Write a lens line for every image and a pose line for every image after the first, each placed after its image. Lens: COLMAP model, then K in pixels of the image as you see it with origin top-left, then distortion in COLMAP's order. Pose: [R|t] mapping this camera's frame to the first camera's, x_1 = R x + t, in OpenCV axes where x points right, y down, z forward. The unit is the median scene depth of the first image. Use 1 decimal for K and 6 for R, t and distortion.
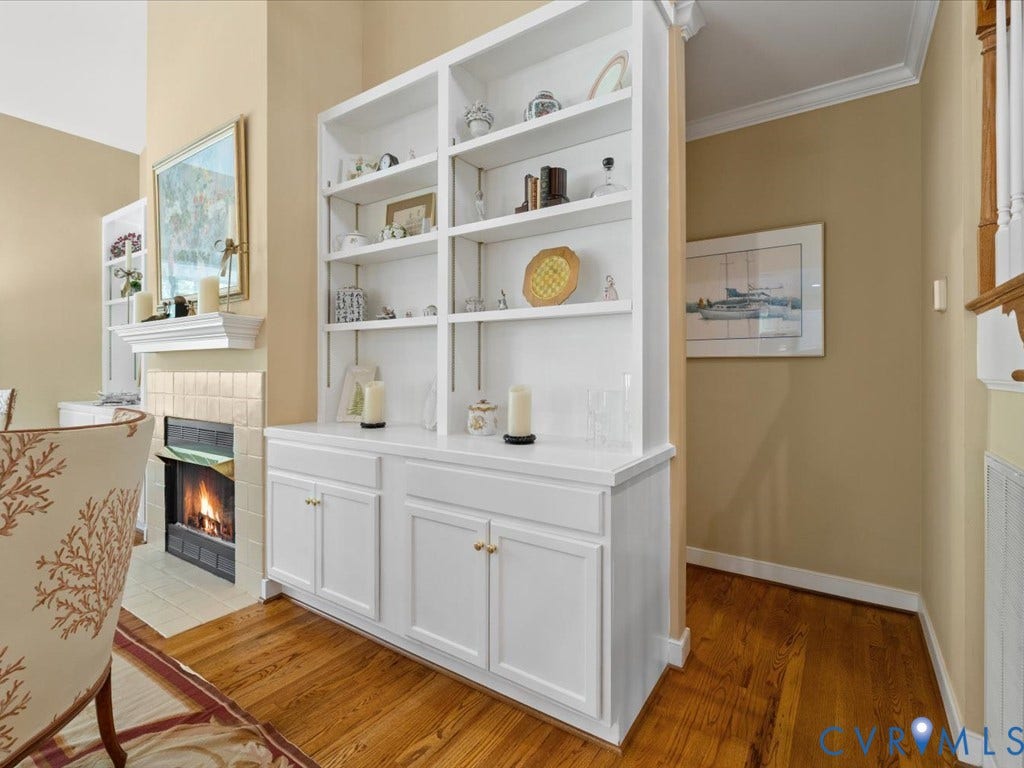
lens RADIAL K [[490.0, 0, 518.4], [0, 490.0, 358.8], [0, 0, 1]] dist [-0.003865, 0.000355]
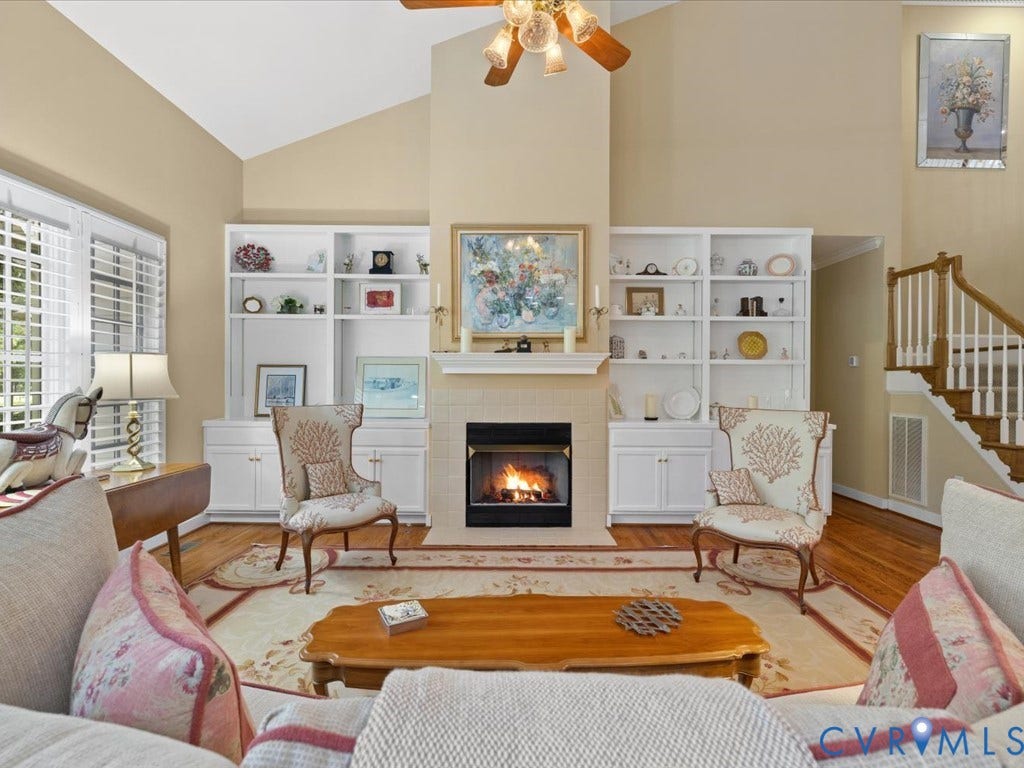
lens RADIAL K [[490.0, 0, 520.6], [0, 490.0, 383.5], [0, 0, 1]] dist [-0.003865, 0.000355]
pose [[0.828309, 0.003832, 0.560259, -1.488316], [-0.016191, 0.999723, 0.017101, -0.012352], [-0.560038, -0.023236, 0.828141, -0.176543]]
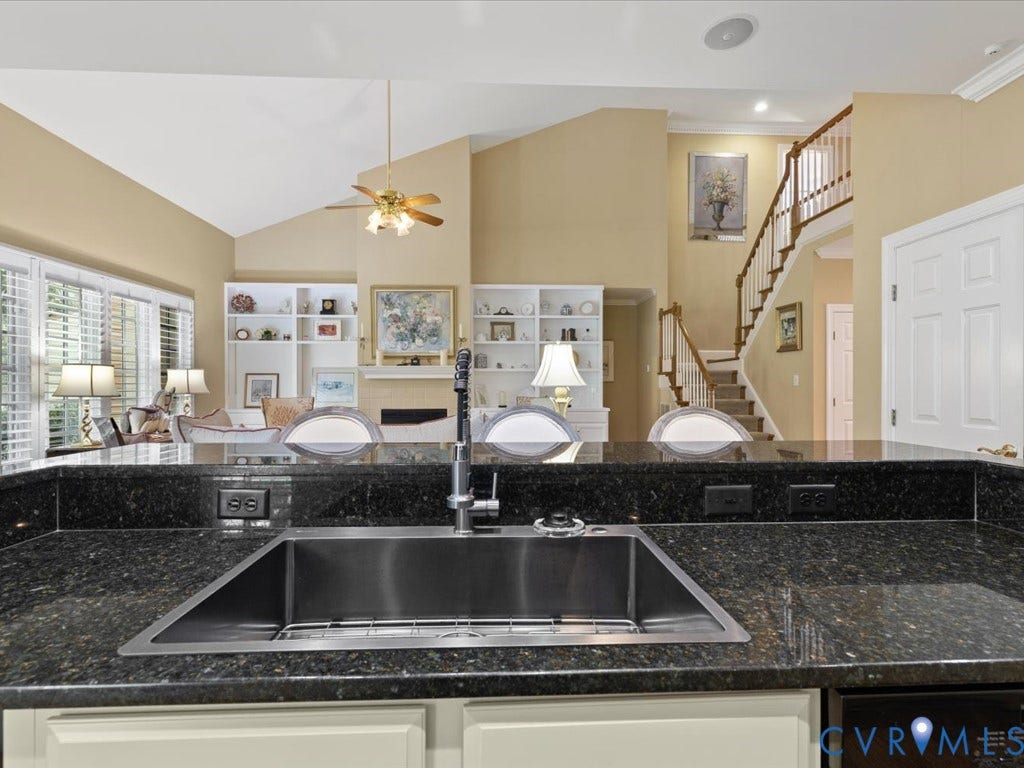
lens RADIAL K [[490.0, 0, 512.5], [0, 490.0, 385.3], [0, 0, 1]] dist [-0.003865, 0.000355]
pose [[0.803426, -0.000060, 0.595405, -1.690206], [-0.009542, 0.999870, 0.012976, -0.018593], [-0.595328, -0.016106, 0.803321, -1.120307]]
